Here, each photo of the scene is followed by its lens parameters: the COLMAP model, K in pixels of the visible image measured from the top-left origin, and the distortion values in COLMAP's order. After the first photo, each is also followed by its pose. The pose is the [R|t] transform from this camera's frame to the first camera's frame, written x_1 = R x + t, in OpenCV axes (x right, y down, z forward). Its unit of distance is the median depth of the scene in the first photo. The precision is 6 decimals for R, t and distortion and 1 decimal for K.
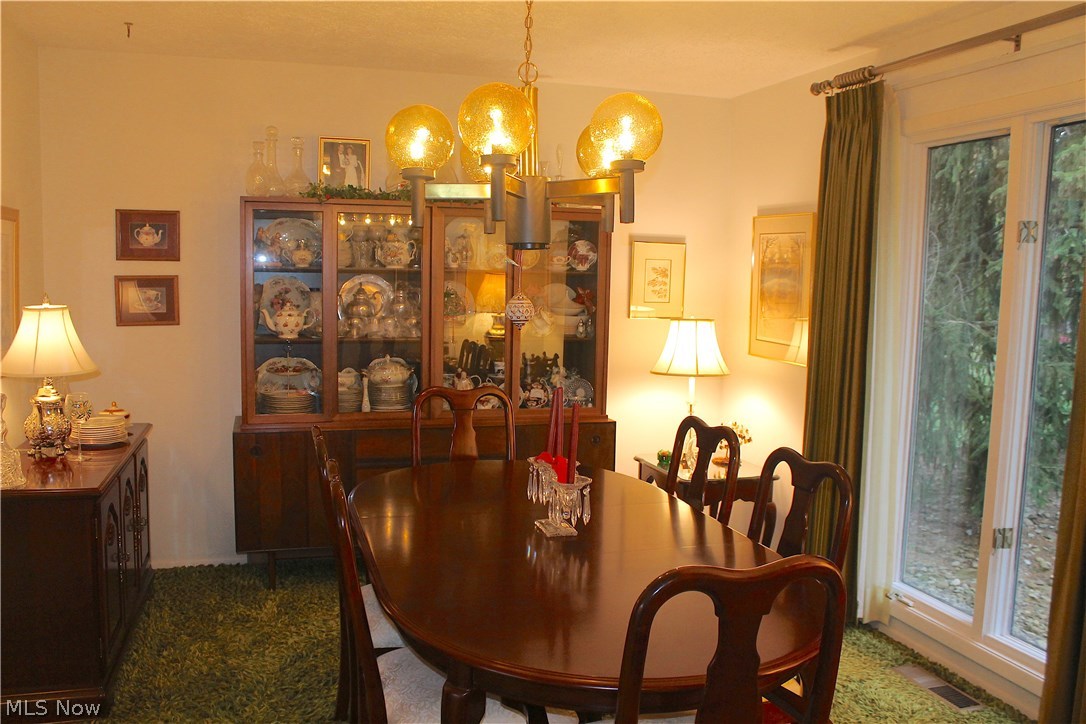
lens RADIAL K [[923.4, 0, 543.0], [0, 923.4, 362.0], [0, 0, 1]] dist [-0.160851, 0.147388]
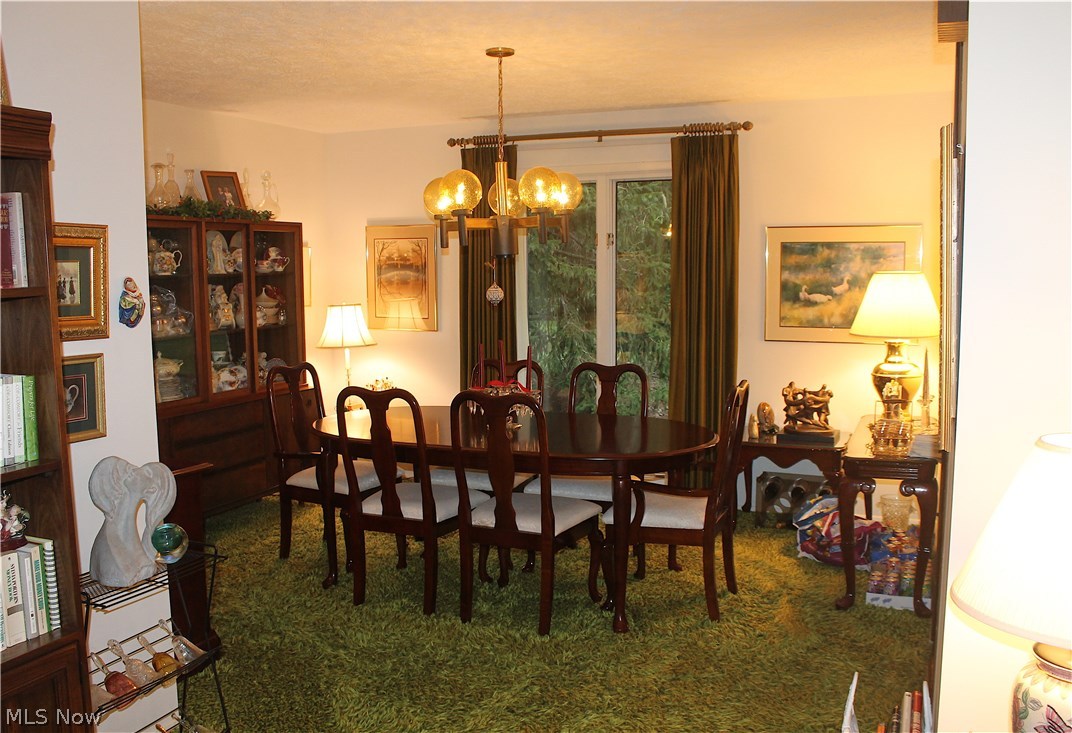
lens RADIAL K [[922.3, 0, 537.5], [0, 922.3, 385.5], [0, 0, 1]] dist [-0.155984, 0.100276]
pose [[0.648774, -0.123023, 0.750971, -0.682747], [0.094327, 0.992236, 0.081056, -0.012175], [-0.755112, 0.018250, 0.655342, -0.072759]]
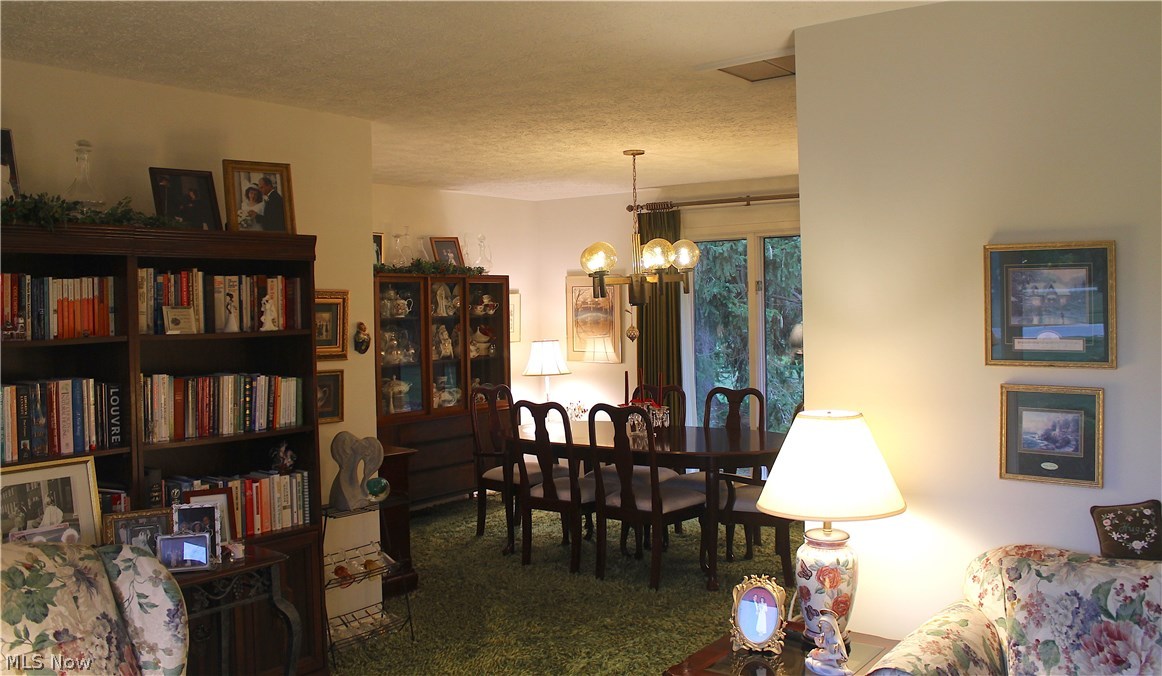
lens RADIAL K [[959.4, 0, 580.4], [0, 959.4, 305.8], [0, 0, 1]] dist [-0.209955, 0.000776]
pose [[0.809105, -0.035538, 0.586588, -0.801767], [0.090826, 0.993738, -0.065075, 0.007871], [-0.580603, 0.105930, 0.807267, -0.418705]]
